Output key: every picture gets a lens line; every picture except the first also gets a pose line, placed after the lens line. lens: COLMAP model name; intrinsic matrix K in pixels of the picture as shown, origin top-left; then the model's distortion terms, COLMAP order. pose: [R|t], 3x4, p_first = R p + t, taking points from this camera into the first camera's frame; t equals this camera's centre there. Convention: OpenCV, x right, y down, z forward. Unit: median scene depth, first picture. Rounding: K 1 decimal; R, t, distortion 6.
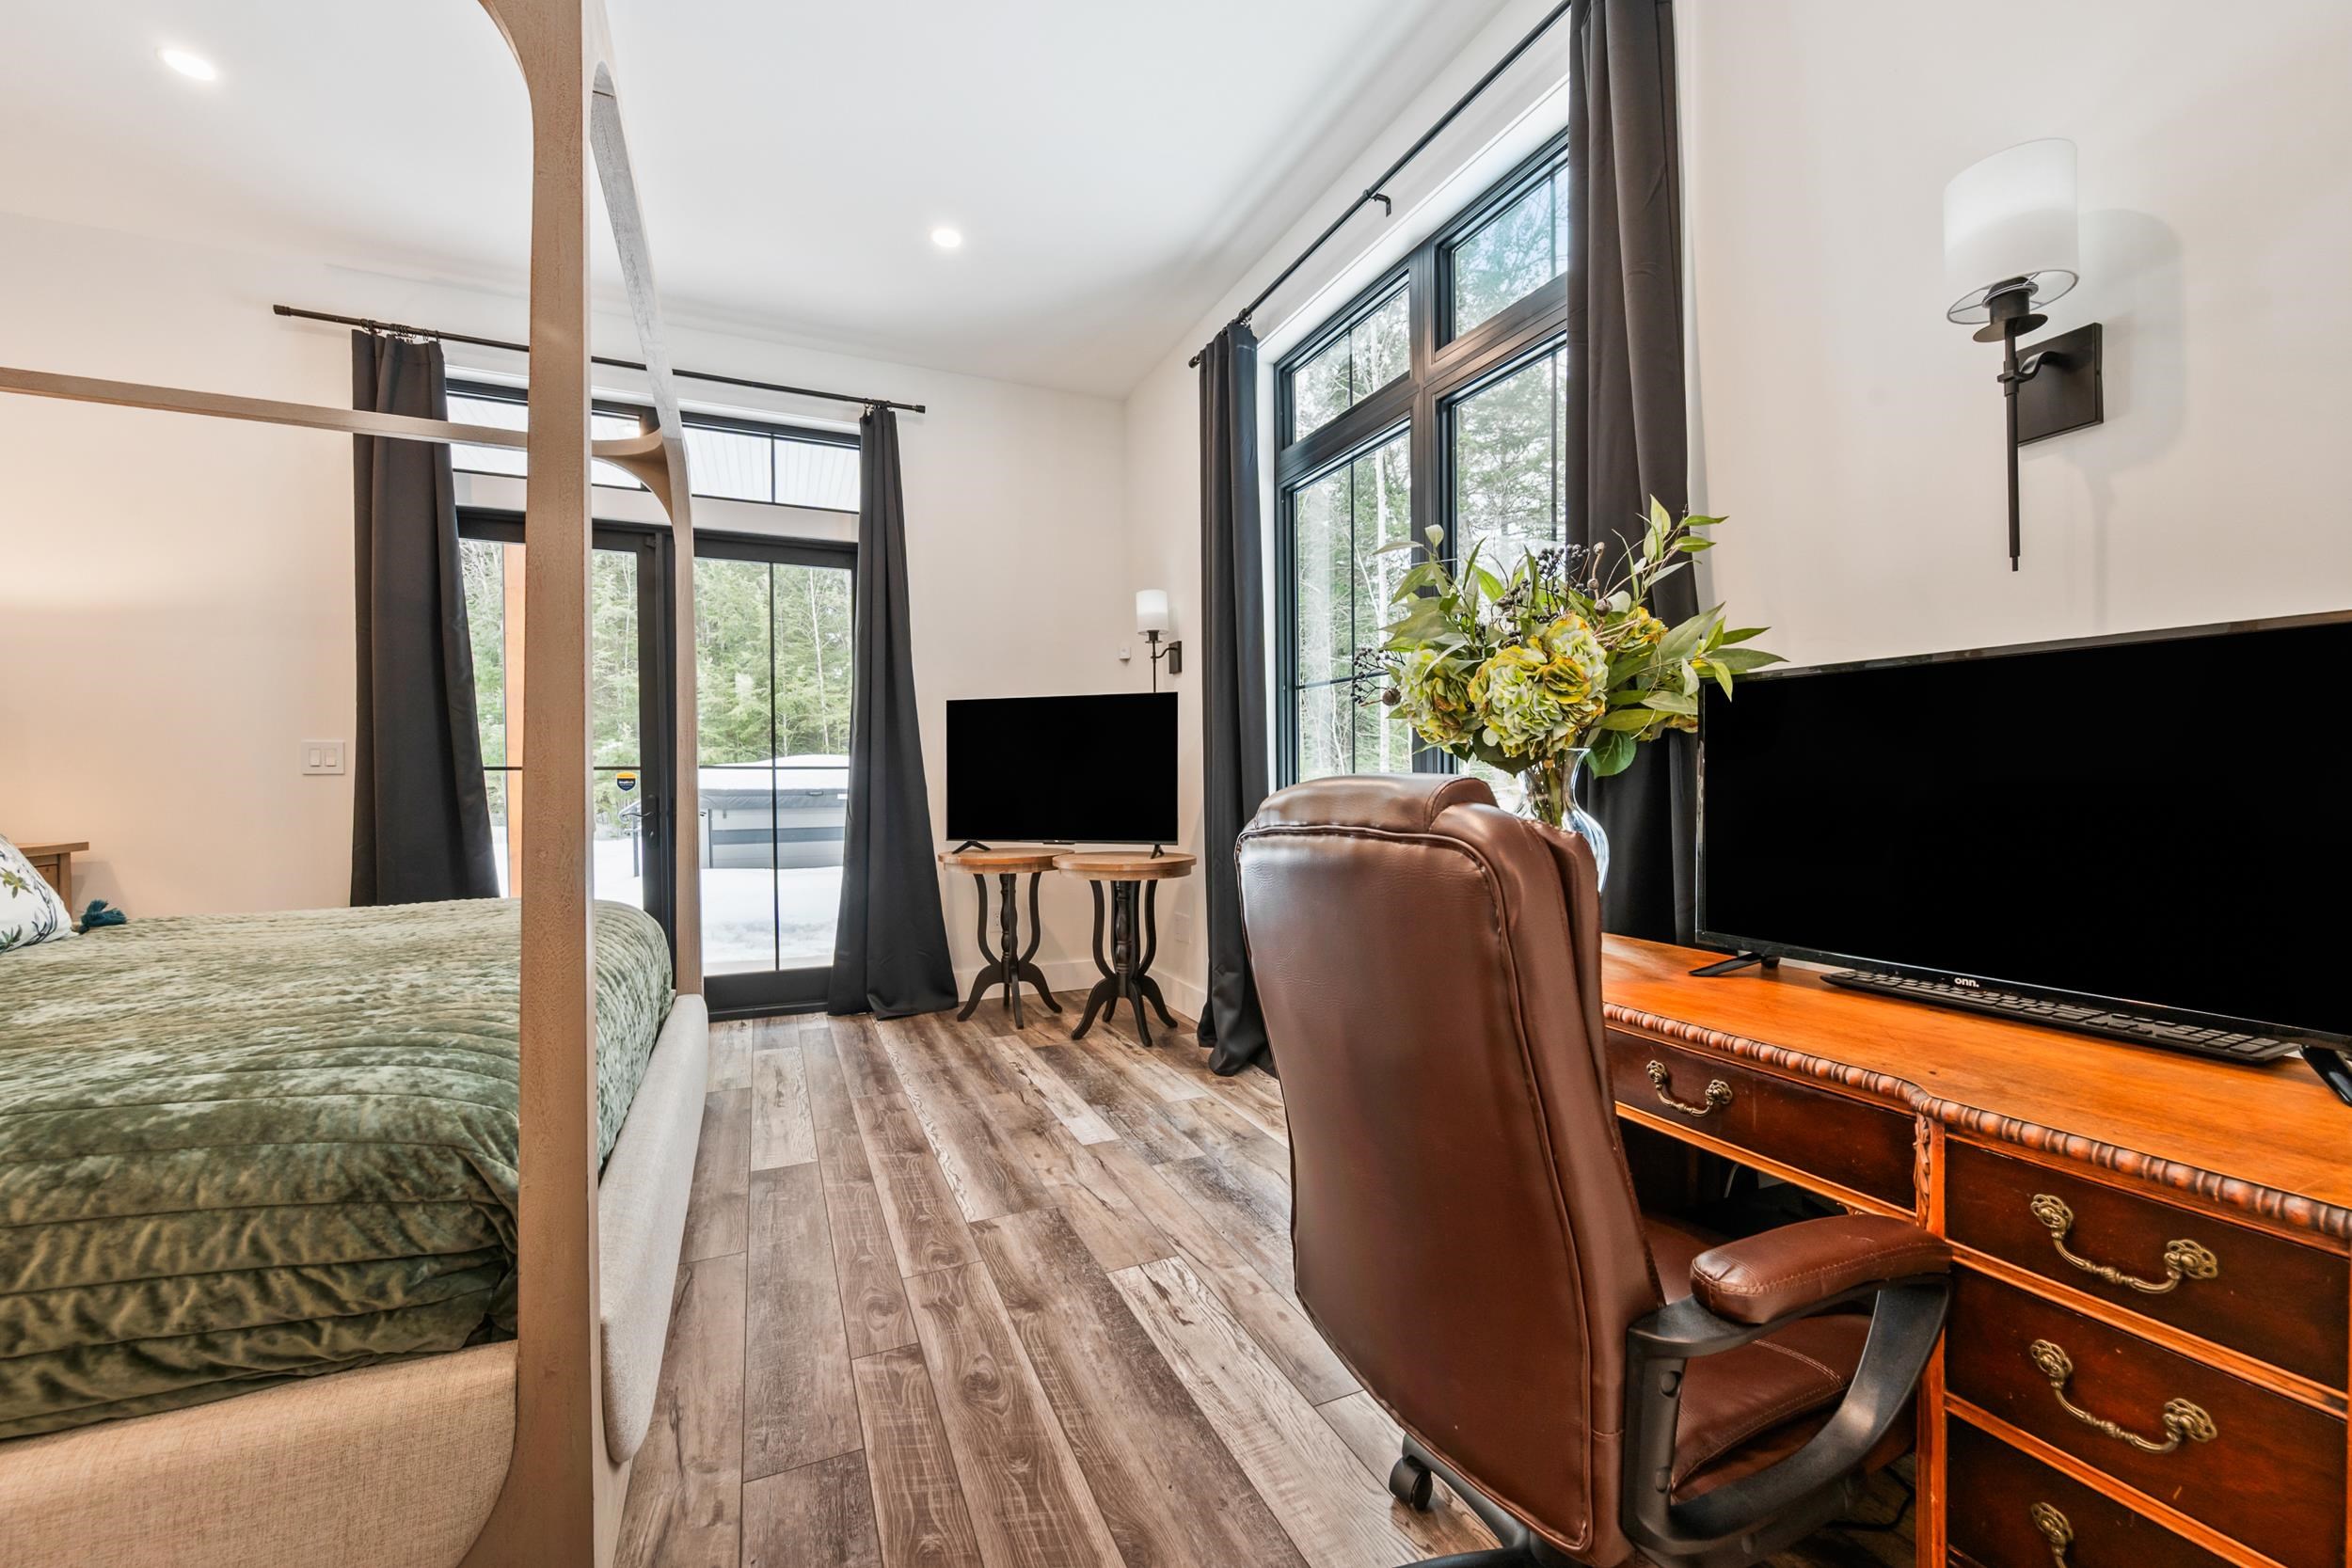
lens RADIAL K [[926.2, 0, 1177.1], [0, 926.2, 798.0], [0, 0, 1]] dist [-0.002079, 0.000064]
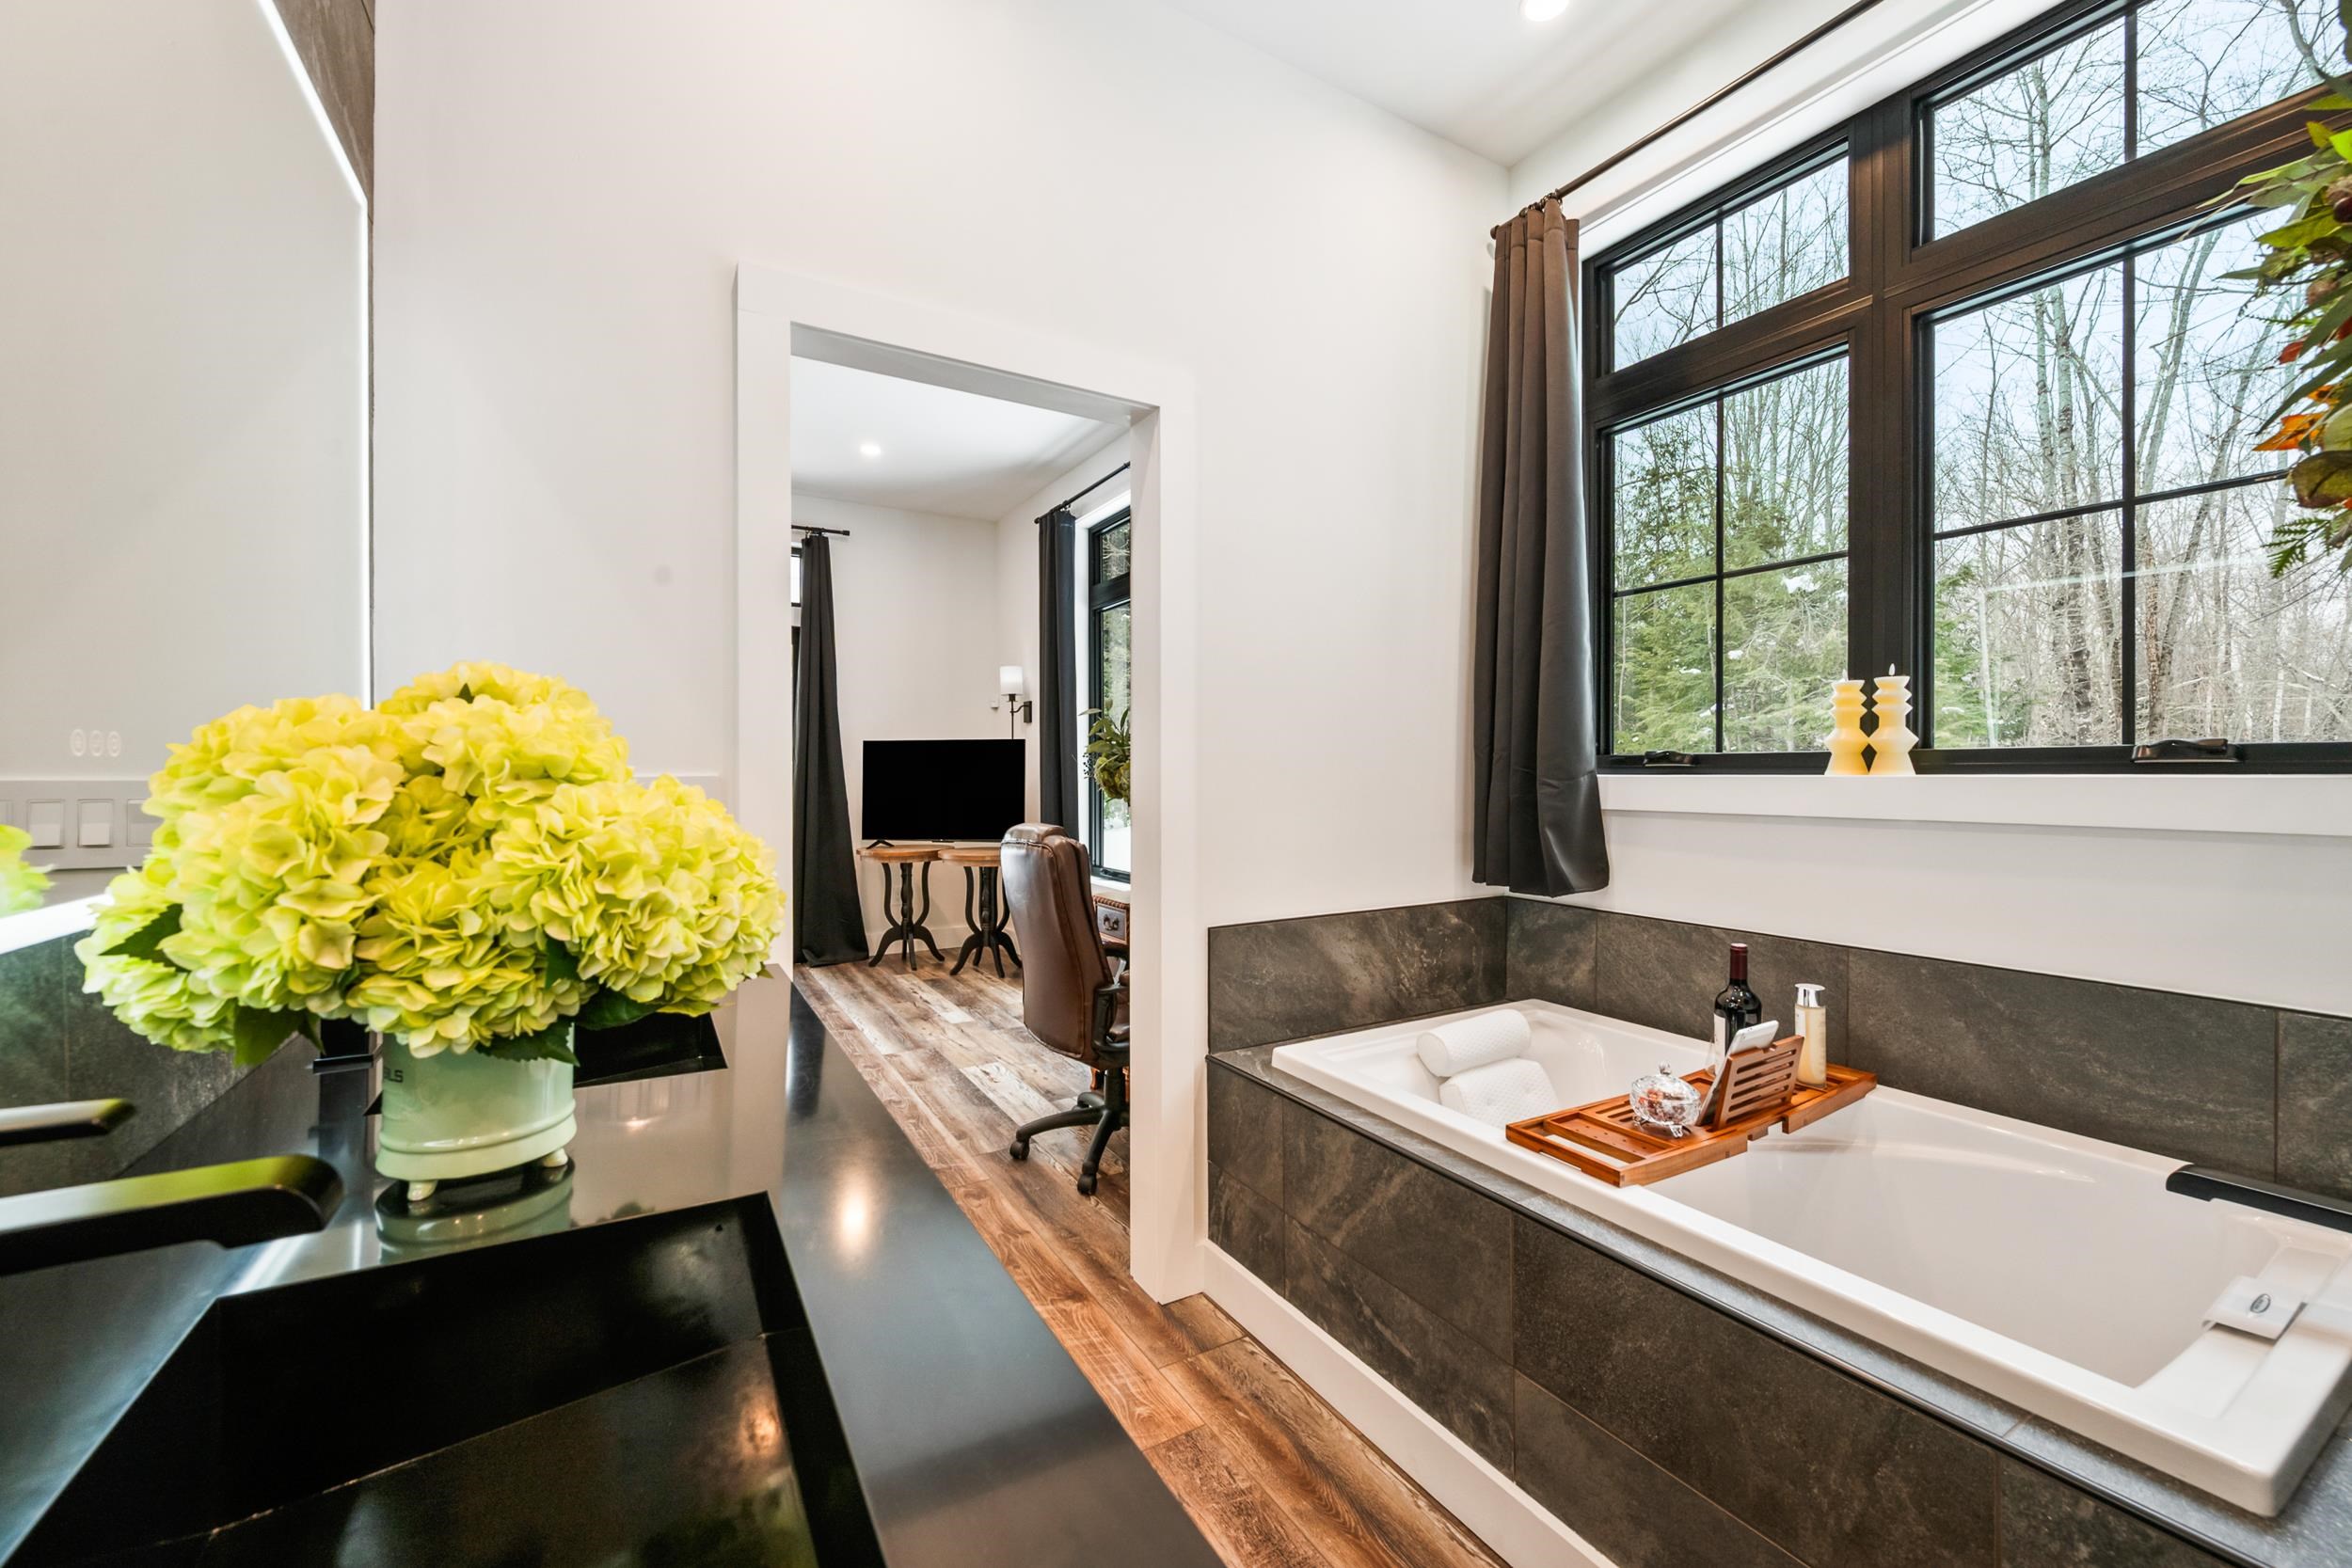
lens RADIAL K [[926.2, 0, 1183.4], [0, 926.2, 781.9], [0, 0, 1]] dist [-0.002079, 0.000064]
pose [[0.993689, 0.007864, 0.111894, 0.085684], [-0.006557, 0.999906, -0.012042, -0.030650], [-0.111978, 0.011232, 0.993647, -0.495861]]
